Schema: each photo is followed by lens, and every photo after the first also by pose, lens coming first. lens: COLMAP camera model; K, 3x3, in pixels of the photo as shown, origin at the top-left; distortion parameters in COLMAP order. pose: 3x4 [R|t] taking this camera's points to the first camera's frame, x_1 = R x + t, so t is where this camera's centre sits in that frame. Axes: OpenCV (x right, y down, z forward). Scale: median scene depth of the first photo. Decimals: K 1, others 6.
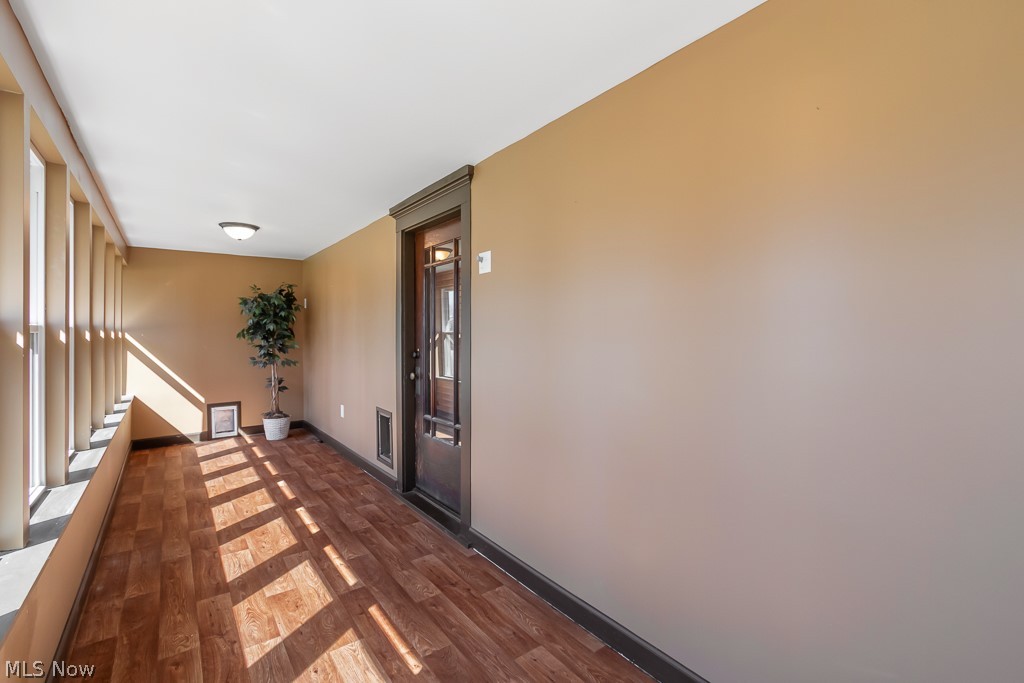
lens RADIAL K [[466.2, 0, 511.7], [0, 466.2, 336.6], [0, 0, 1]] dist [0.001963, 0.000225]
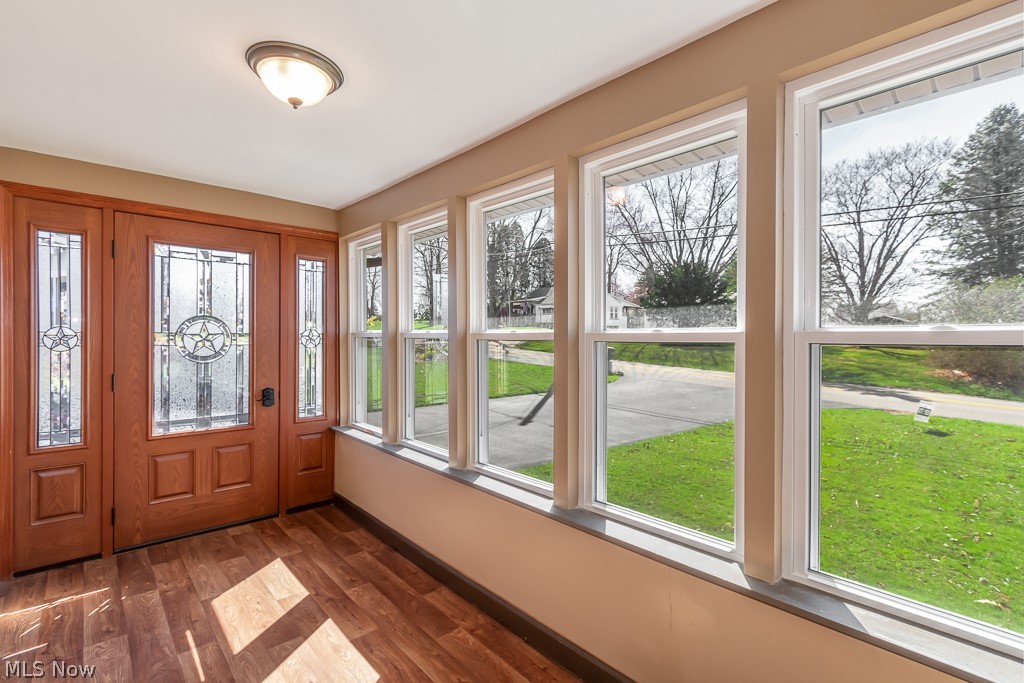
lens RADIAL K [[466.2, 0, 512.4], [0, 466.2, 337.9], [0, 0, 1]] dist [0.001963, 0.000225]
pose [[-0.994699, -0.010643, -0.102275, -0.879989], [-0.011640, 0.999890, 0.009157, -0.021943], [0.102166, 0.010299, -0.994714, 2.041335]]
